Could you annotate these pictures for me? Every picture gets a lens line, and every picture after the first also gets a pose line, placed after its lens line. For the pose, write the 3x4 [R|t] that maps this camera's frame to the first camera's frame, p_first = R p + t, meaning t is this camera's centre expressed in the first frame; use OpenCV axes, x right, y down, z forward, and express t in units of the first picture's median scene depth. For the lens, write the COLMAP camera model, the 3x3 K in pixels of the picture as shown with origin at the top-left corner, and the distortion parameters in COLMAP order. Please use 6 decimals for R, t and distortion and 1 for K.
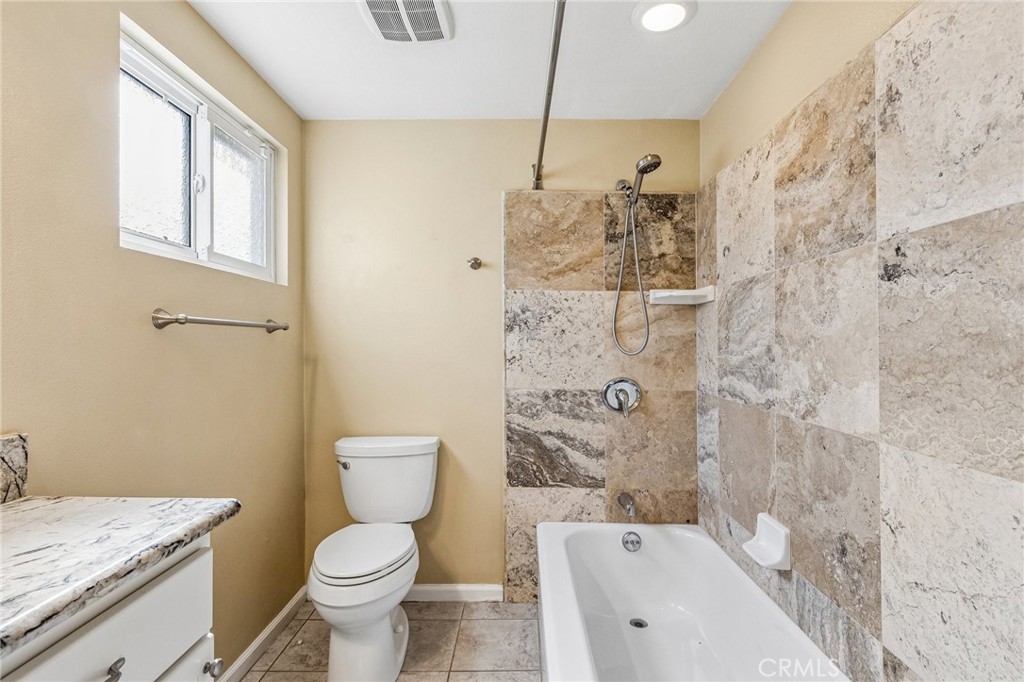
lens RADIAL K [[489.2, 0, 512.0], [0, 489.2, 341.0], [0, 0, 1]] dist [0.002498, 0.000102]
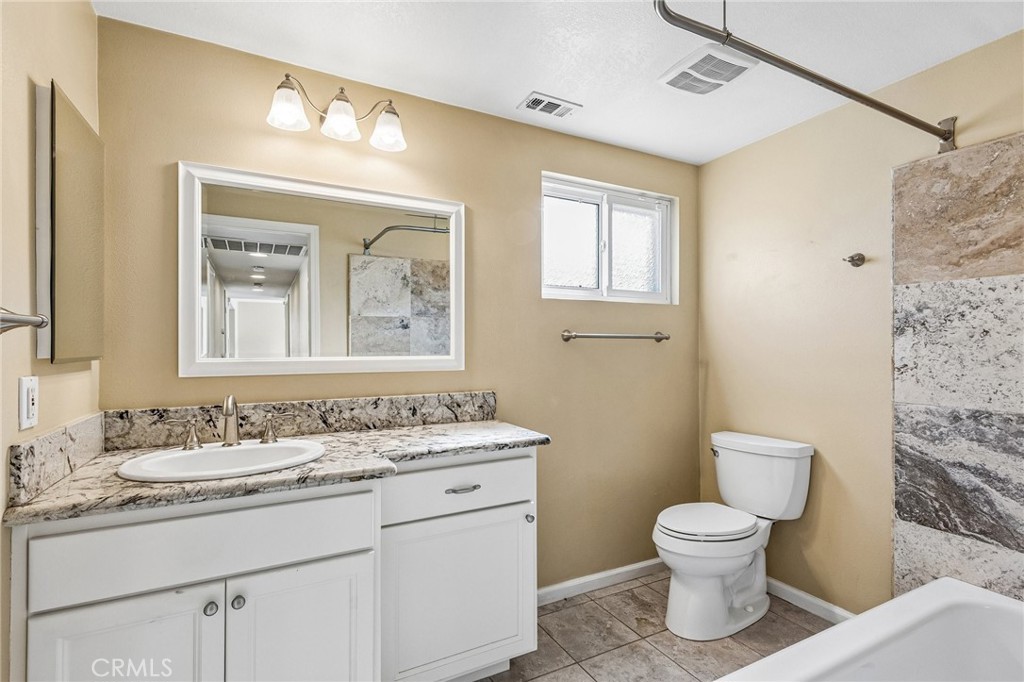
lens RADIAL K [[469.7, 0, 501.2], [0, 469.7, 347.4], [0, 0, 1]] dist [0.002227, 0.000228]
pose [[0.463162, -0.006196, -0.886252, 0.398070], [0.008869, 0.999958, -0.002357, -0.001614], [0.886229, -0.006768, 0.463198, 0.019331]]
